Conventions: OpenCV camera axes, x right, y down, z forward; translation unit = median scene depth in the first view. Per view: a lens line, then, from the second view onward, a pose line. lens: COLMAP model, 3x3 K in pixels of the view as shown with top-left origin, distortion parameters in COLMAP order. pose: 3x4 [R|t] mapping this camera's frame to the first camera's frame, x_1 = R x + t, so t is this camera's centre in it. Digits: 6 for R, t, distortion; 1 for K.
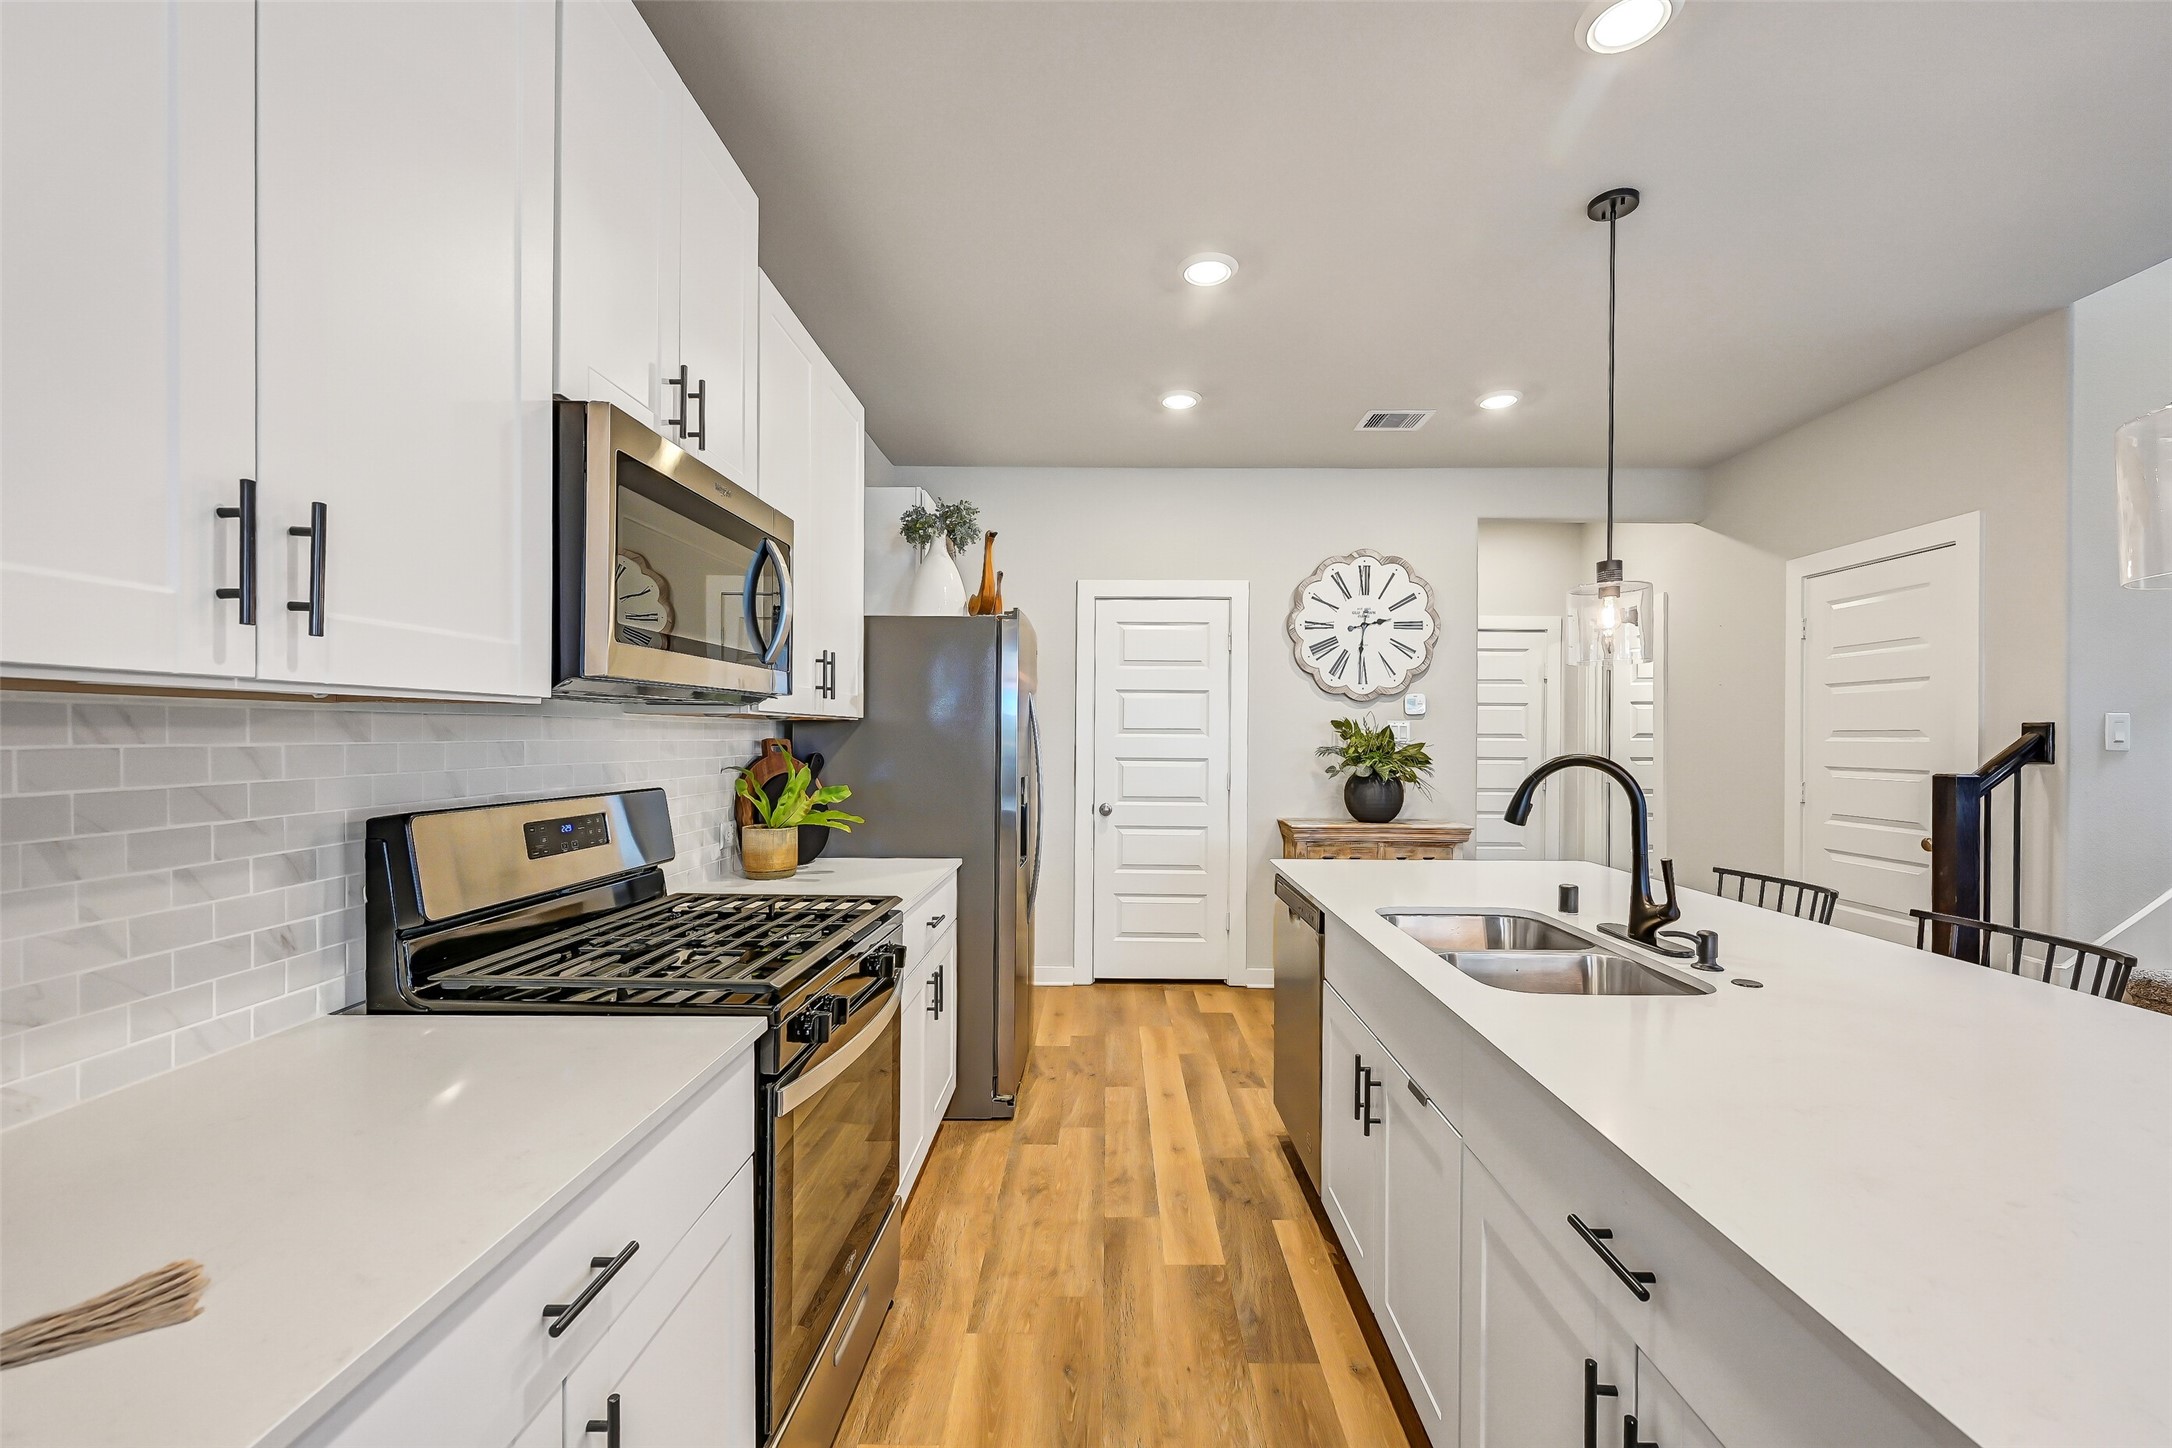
lens RADIAL K [[887.0, 0, 1108.6], [0, 887.0, 740.5], [0, 0, 1]] dist [0.000554, 0.000052]
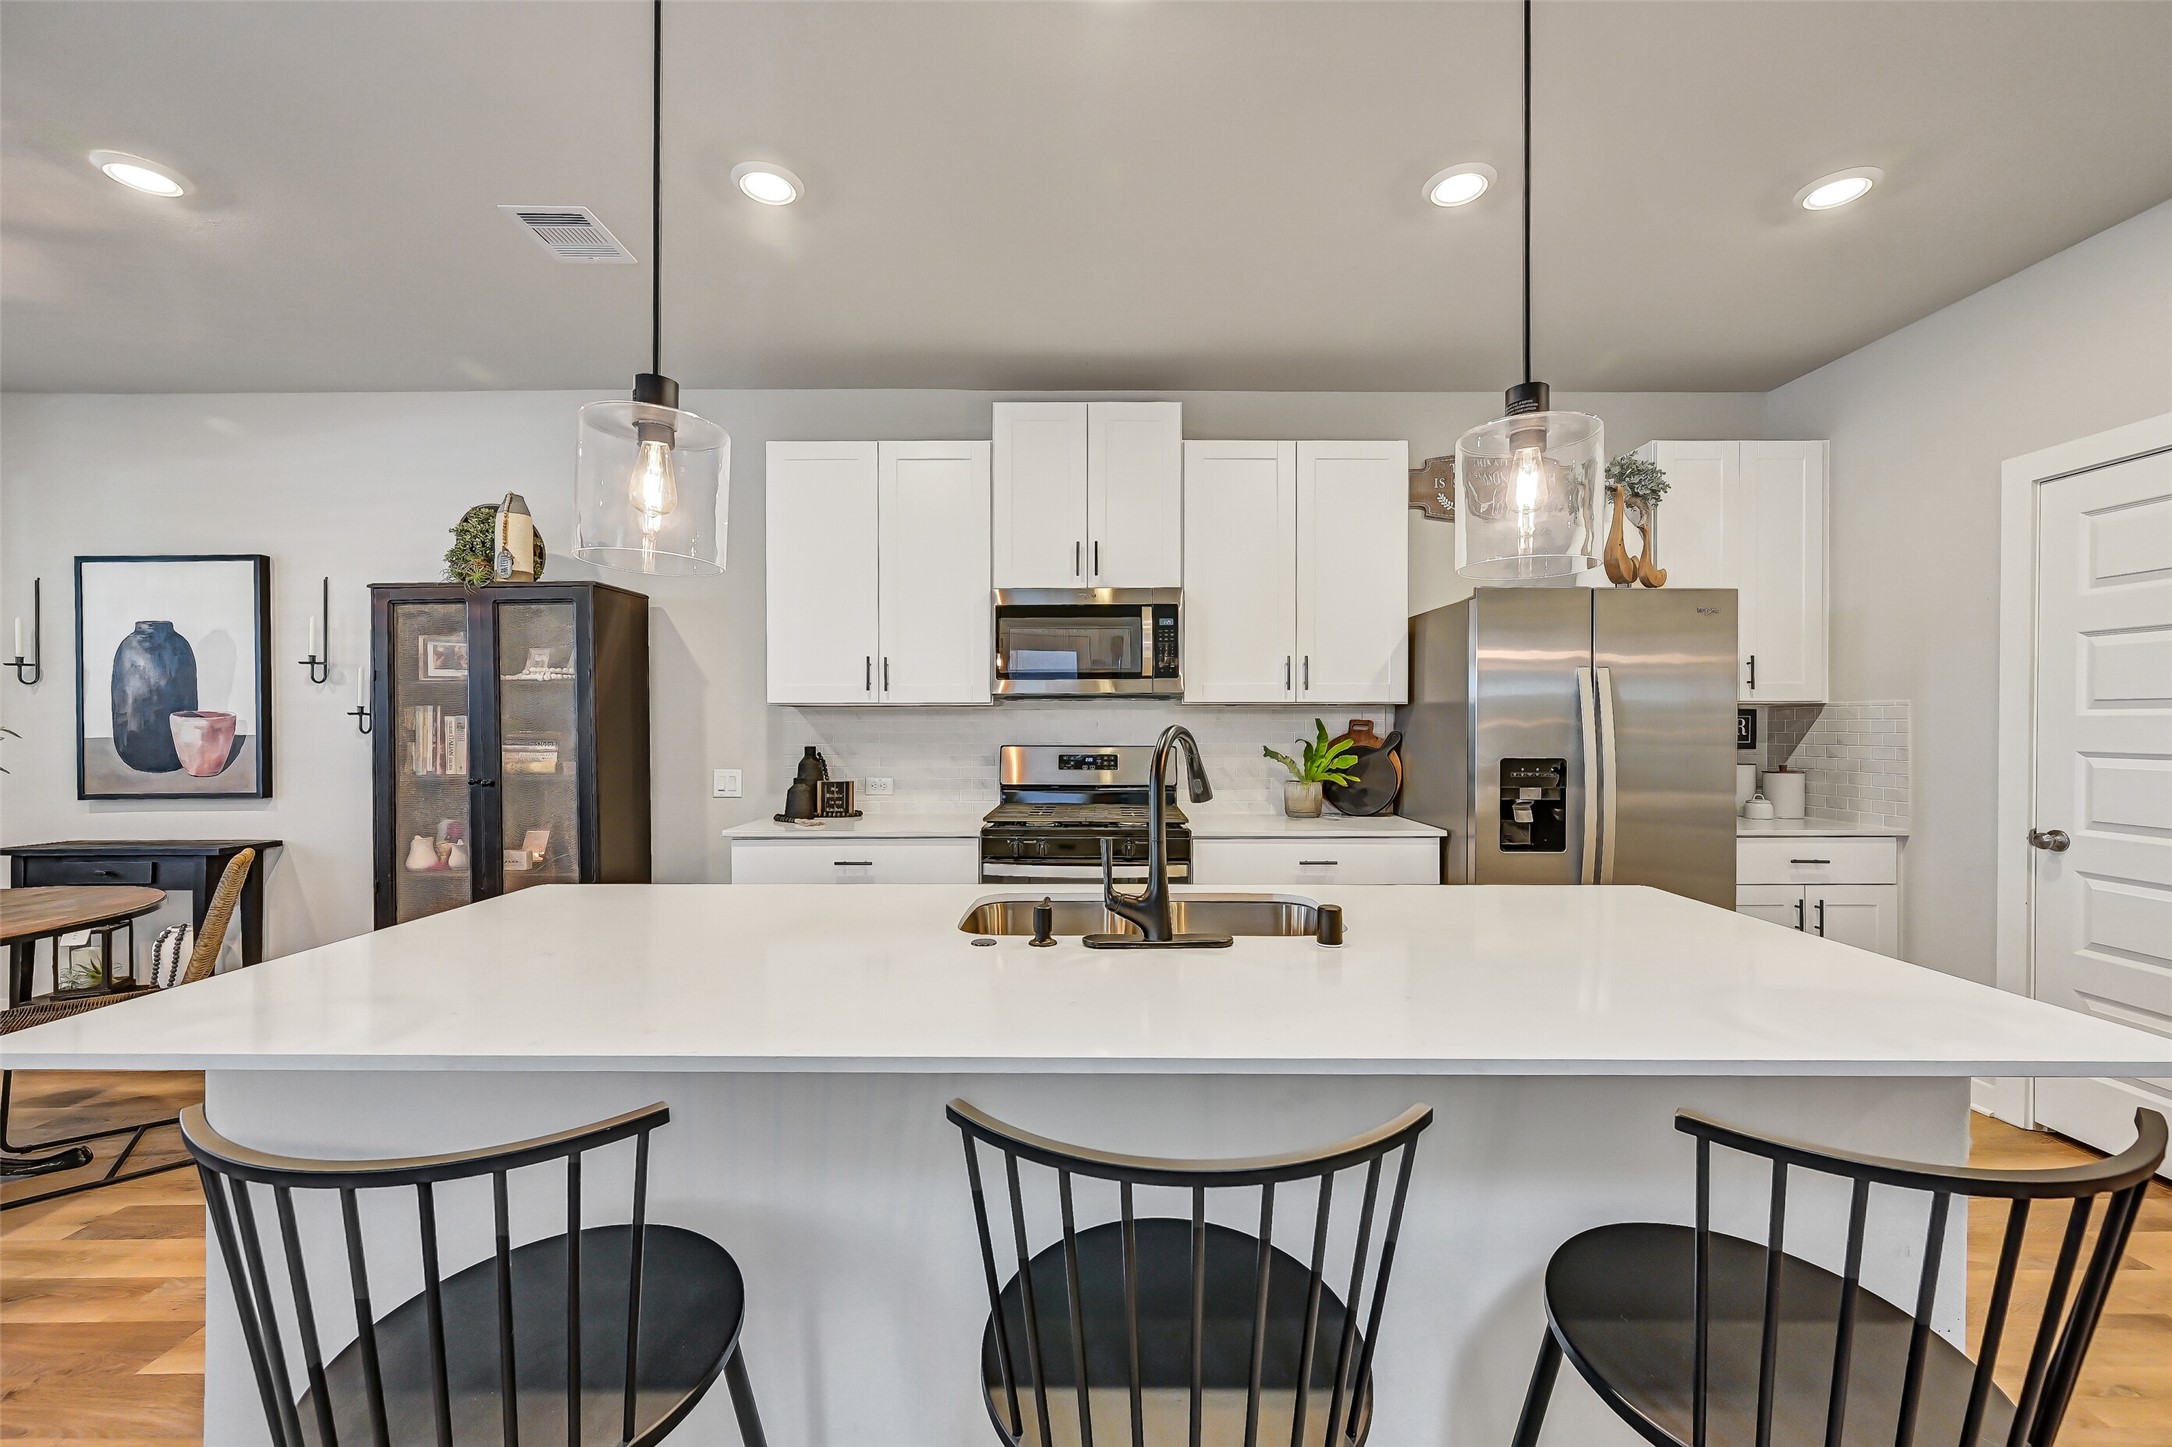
lens RADIAL K [[871.1, 0, 1089.6], [0, 871.1, 729.6], [0, 0, 1]] dist [-0.000025, -0.000131]
pose [[0.003527, 0.001115, -0.999993, 0.695084], [-0.005863, 0.999982, 0.001094, 0.009805], [0.999977, 0.005859, 0.003533, 0.445048]]
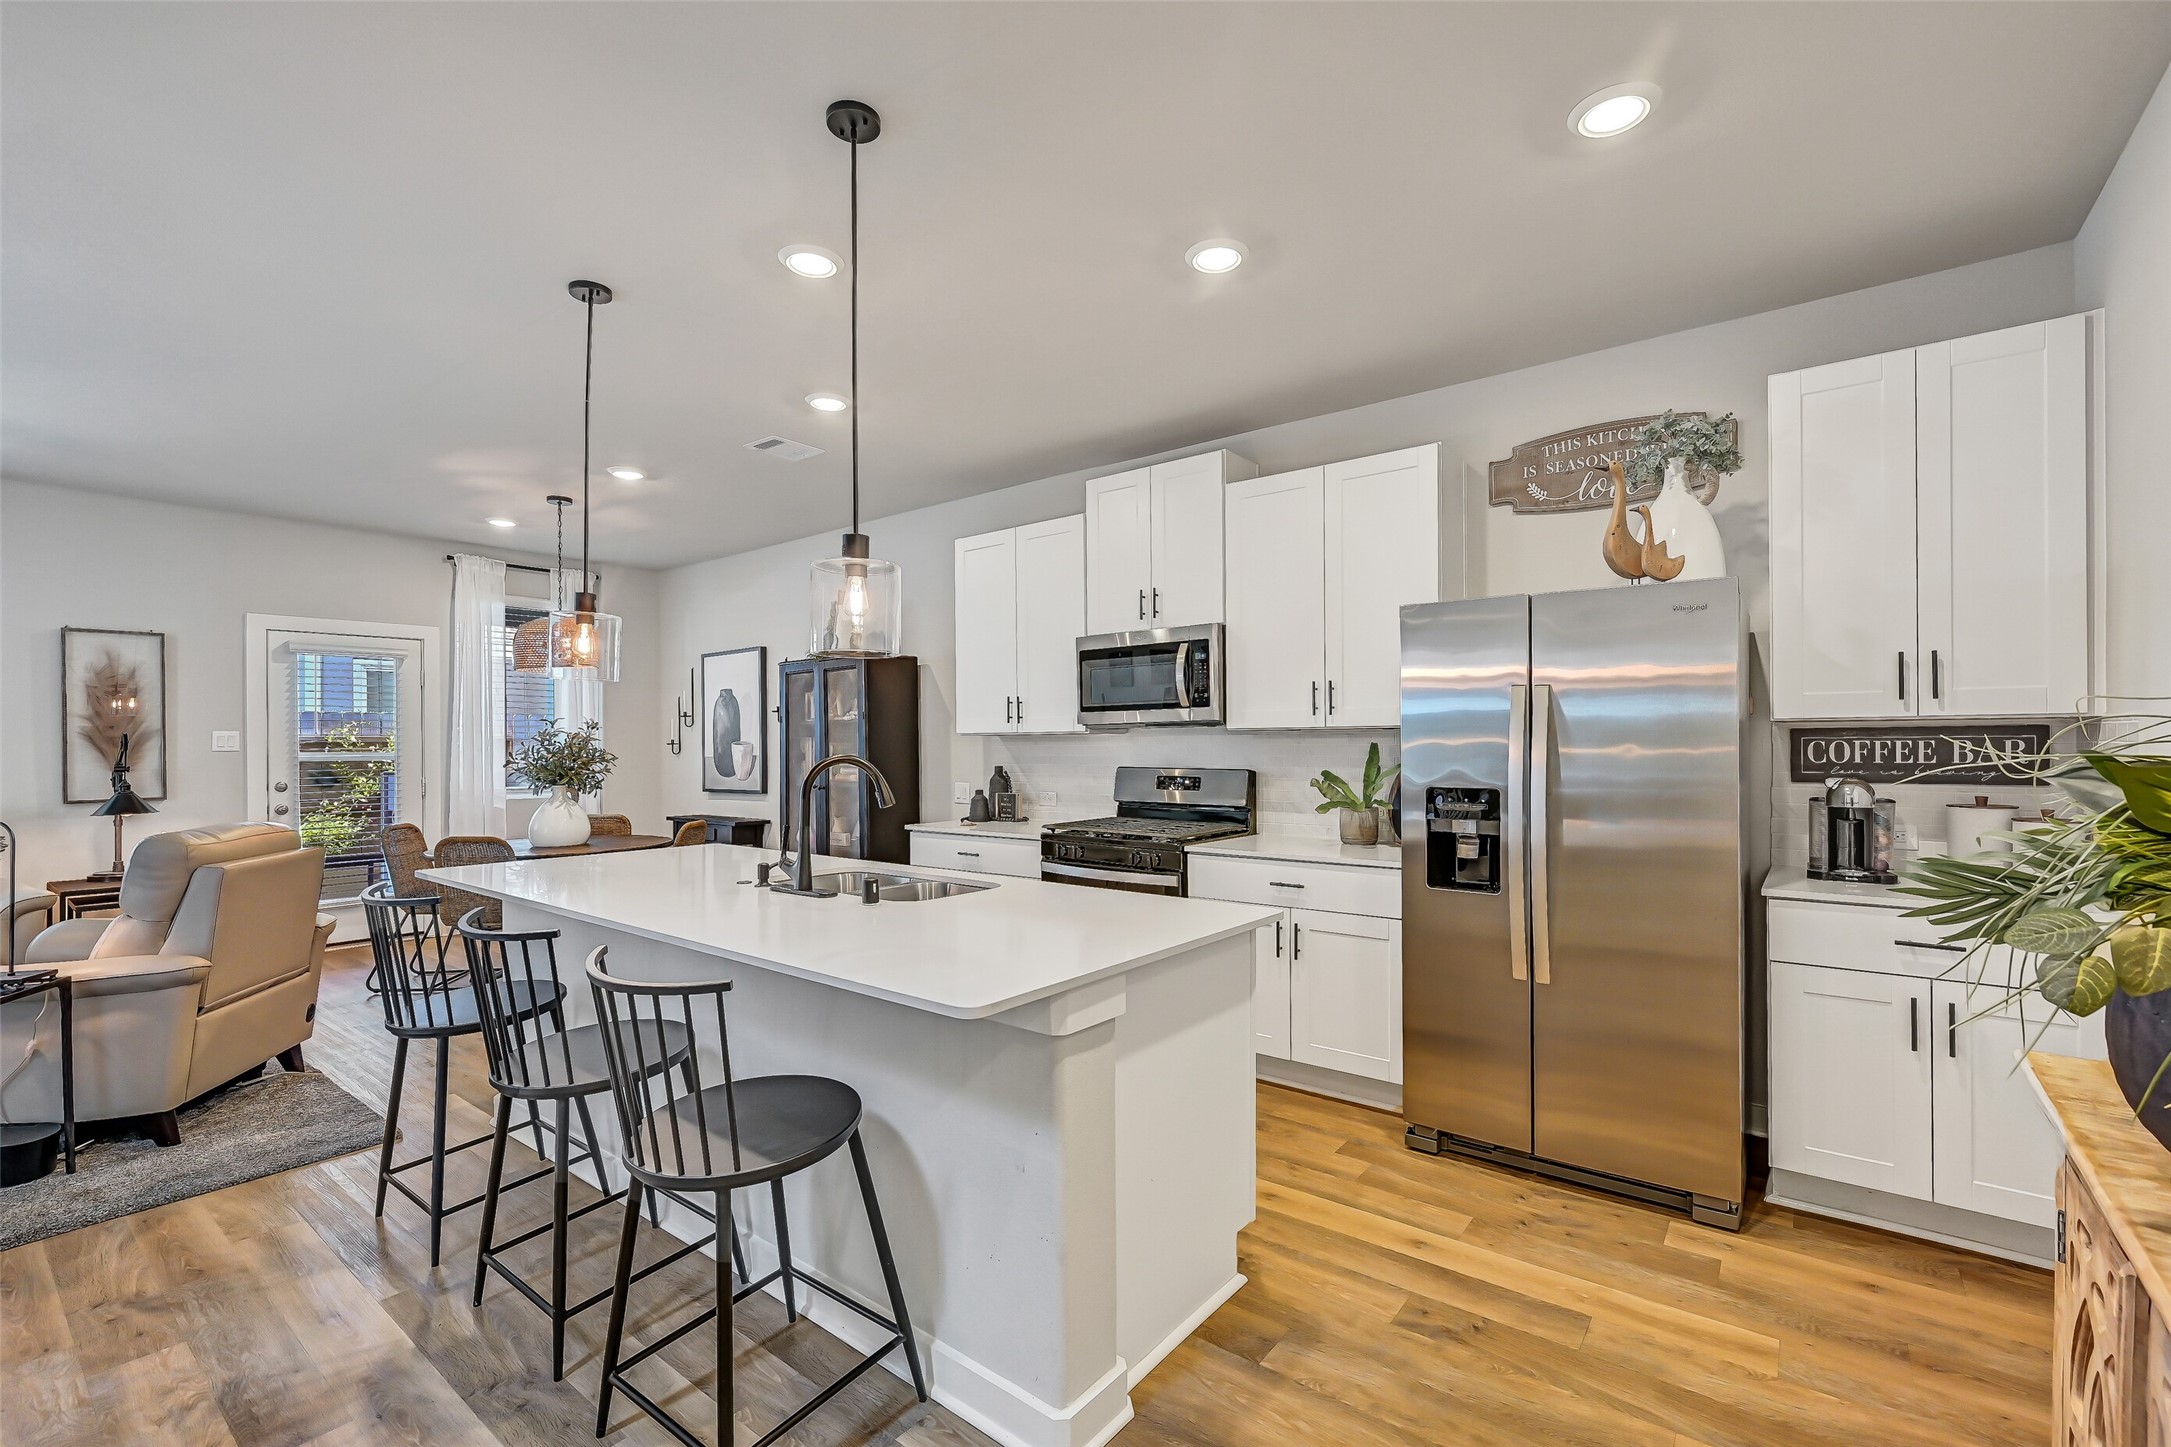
lens RADIAL K [[937.6, 0, 1093.1], [0, 937.6, 743.7], [0, 0, 1]] dist [0.000477, 0.000073]
pose [[-0.615325, -0.002091, -0.788271, 0.703753], [-0.002885, 0.999996, -0.000400, -0.000887], [0.788268, 0.002027, -0.615328, 1.075325]]
